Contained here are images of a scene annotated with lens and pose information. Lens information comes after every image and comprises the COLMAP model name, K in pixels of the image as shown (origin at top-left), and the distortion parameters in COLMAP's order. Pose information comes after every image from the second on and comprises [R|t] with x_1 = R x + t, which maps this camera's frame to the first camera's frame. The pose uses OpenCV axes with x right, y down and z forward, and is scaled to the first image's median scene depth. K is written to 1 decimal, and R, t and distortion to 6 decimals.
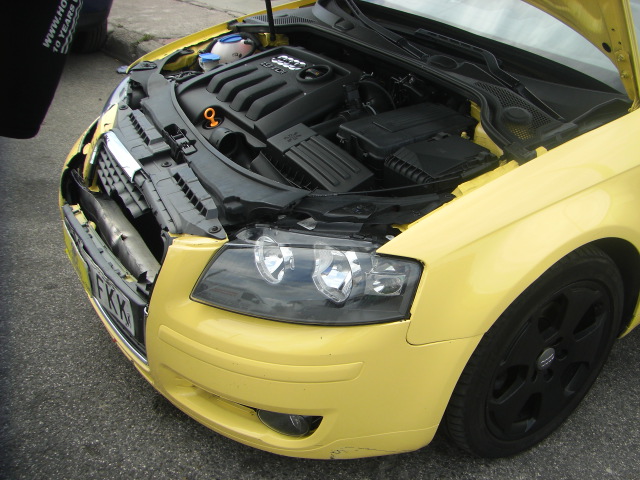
lens RADIAL K [[716.6, 0, 374.5], [0, 716.6, 241.6], [0, 0, 1]] dist [-0.173403, 0.075878]
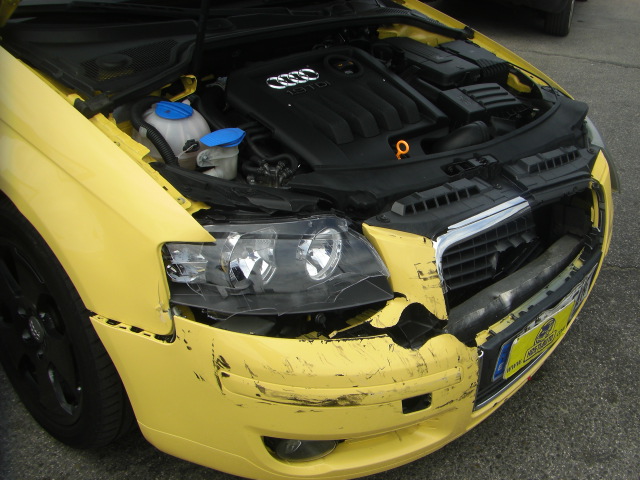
lens RADIAL K [[716.6, 0, 374.5], [0, 716.6, 241.6], [0, 0, 1]] dist [-0.173403, 0.075878]
pose [[-0.208890, -0.556801, 0.803951, -1.121996], [0.356445, 0.722185, 0.592787, -0.711781], [-0.910666, 0.410391, 0.047612, 1.211284]]
